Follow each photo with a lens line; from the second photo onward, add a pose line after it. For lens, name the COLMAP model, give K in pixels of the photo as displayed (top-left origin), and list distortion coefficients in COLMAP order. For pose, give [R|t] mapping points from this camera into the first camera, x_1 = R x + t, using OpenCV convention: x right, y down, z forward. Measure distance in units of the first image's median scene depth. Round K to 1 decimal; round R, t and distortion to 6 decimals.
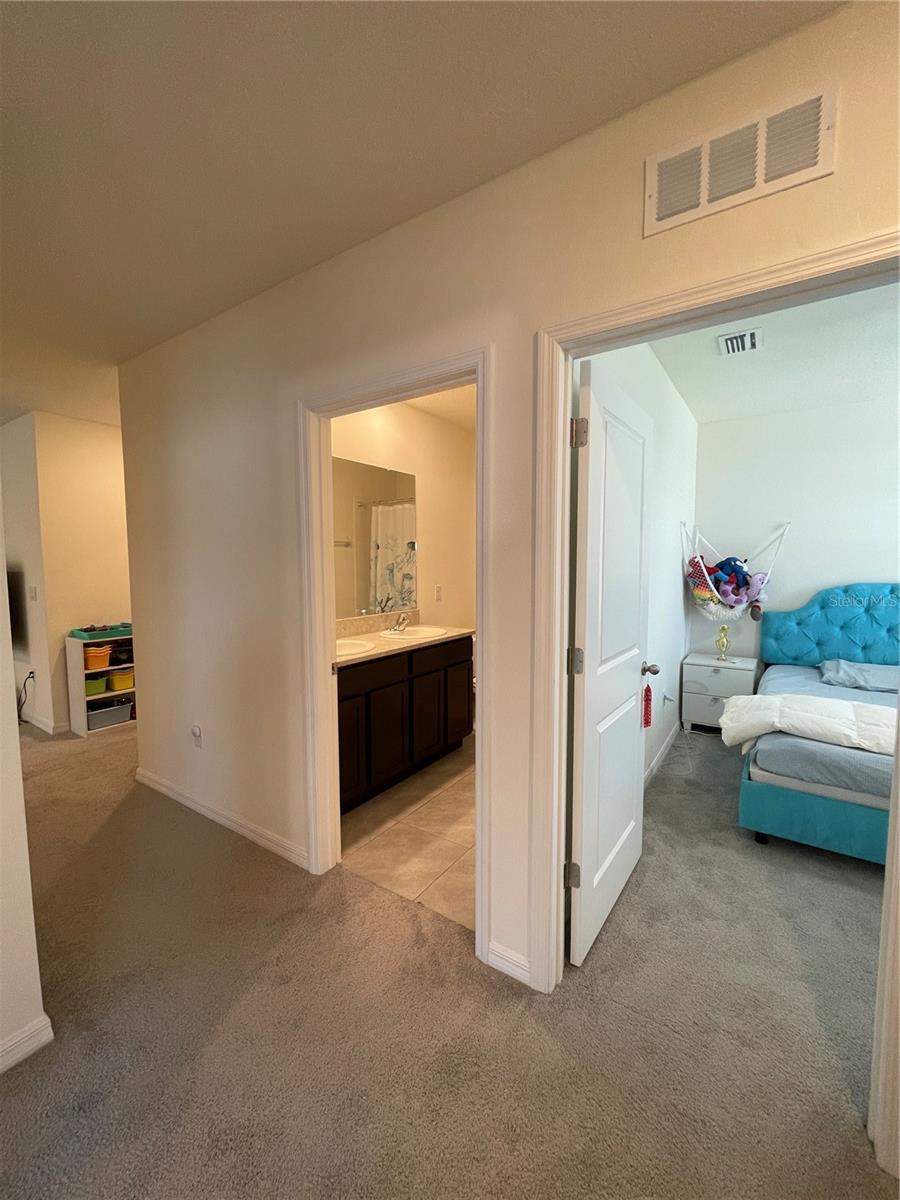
lens RADIAL K [[489.1, 0, 442.8], [0, 489.1, 605.1], [0, 0, 1]] dist [-0.001176, -0.000472]
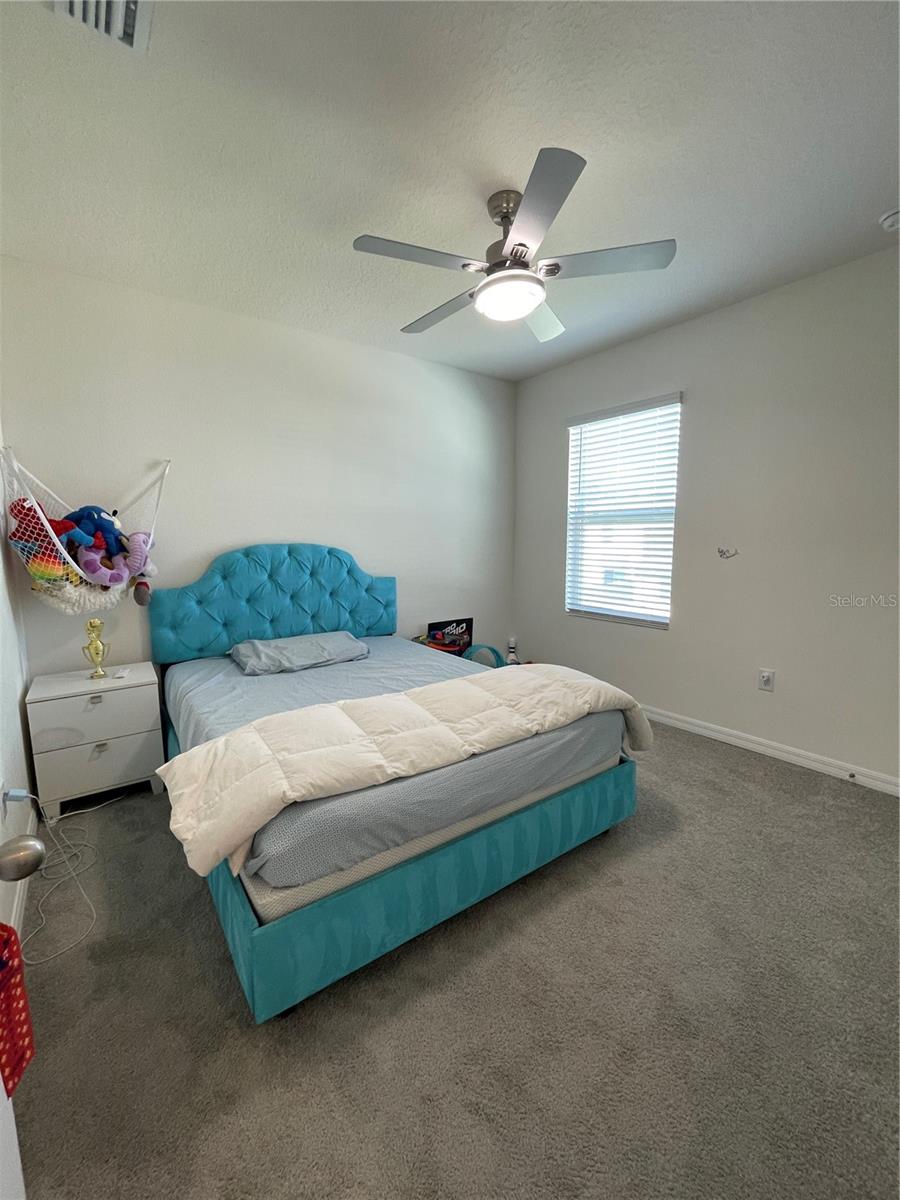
lens RADIAL K [[489.1, 0, 456.3], [0, 489.1, 595.1], [0, 0, 1]] dist [-0.001176, -0.000472]
pose [[0.315897, -0.109222, 0.942486, 0.159728], [0.084170, 0.992661, 0.086826, -0.003555], [-0.945053, 0.051901, 0.322772, 0.398264]]
